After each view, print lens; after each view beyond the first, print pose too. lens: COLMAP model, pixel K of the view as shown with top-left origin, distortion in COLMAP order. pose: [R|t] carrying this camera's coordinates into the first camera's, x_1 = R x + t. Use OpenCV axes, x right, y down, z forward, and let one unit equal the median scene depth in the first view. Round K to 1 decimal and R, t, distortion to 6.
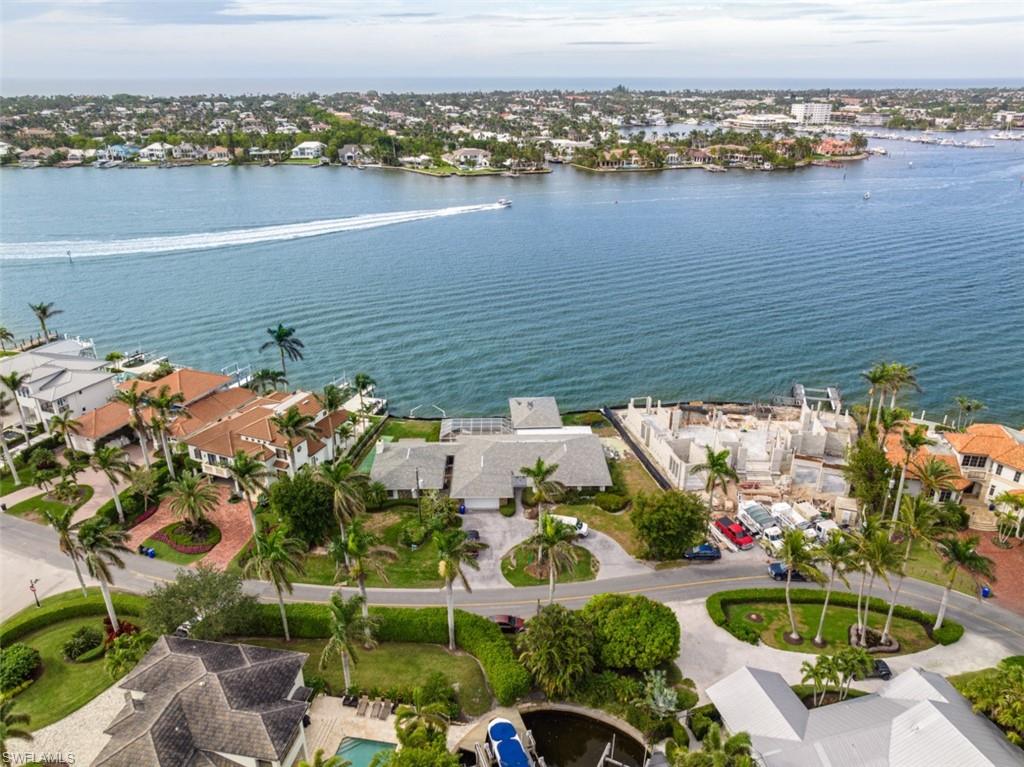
lens RADIAL K [[722.6, 0, 508.5], [0, 722.6, 382.8], [0, 0, 1]] dist [-0.023185, 0.024789]
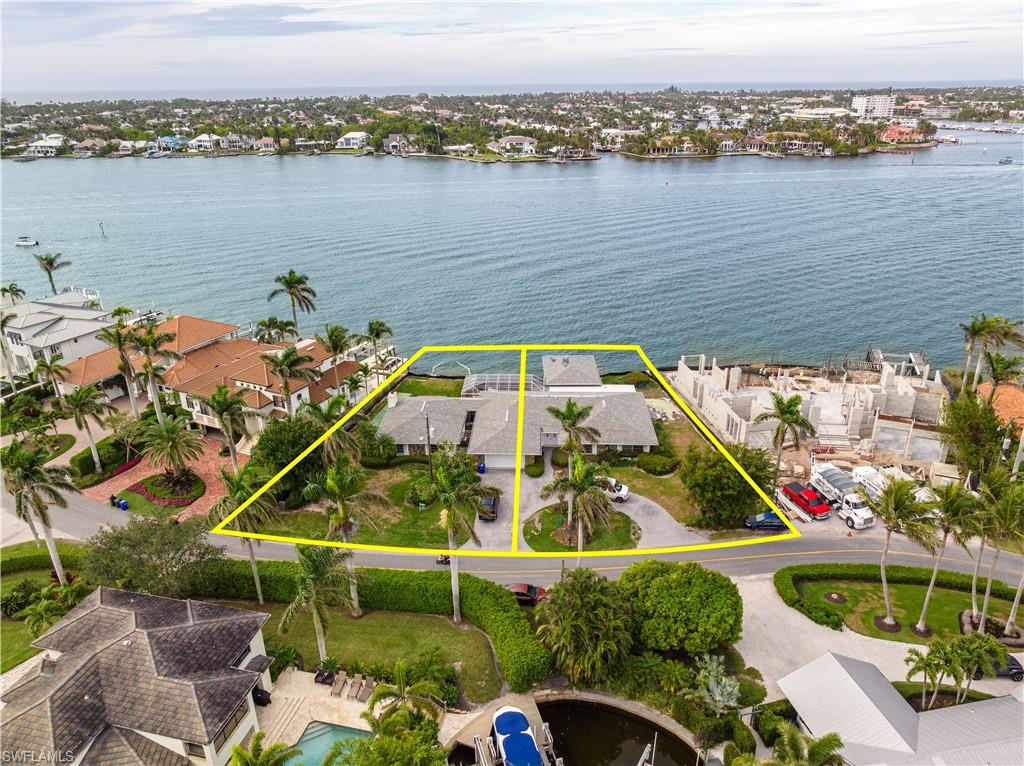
lens RADIAL K [[722.6, 0, 509.3], [0, 722.6, 383.1], [0, 0, 1]] dist [-0.023185, 0.024789]
pose [[0.997888, 0.015629, -0.063054, 0.020415], [-0.016068, 0.999850, -0.006463, 0.075971], [0.062943, 0.007463, 0.997989, 0.137061]]
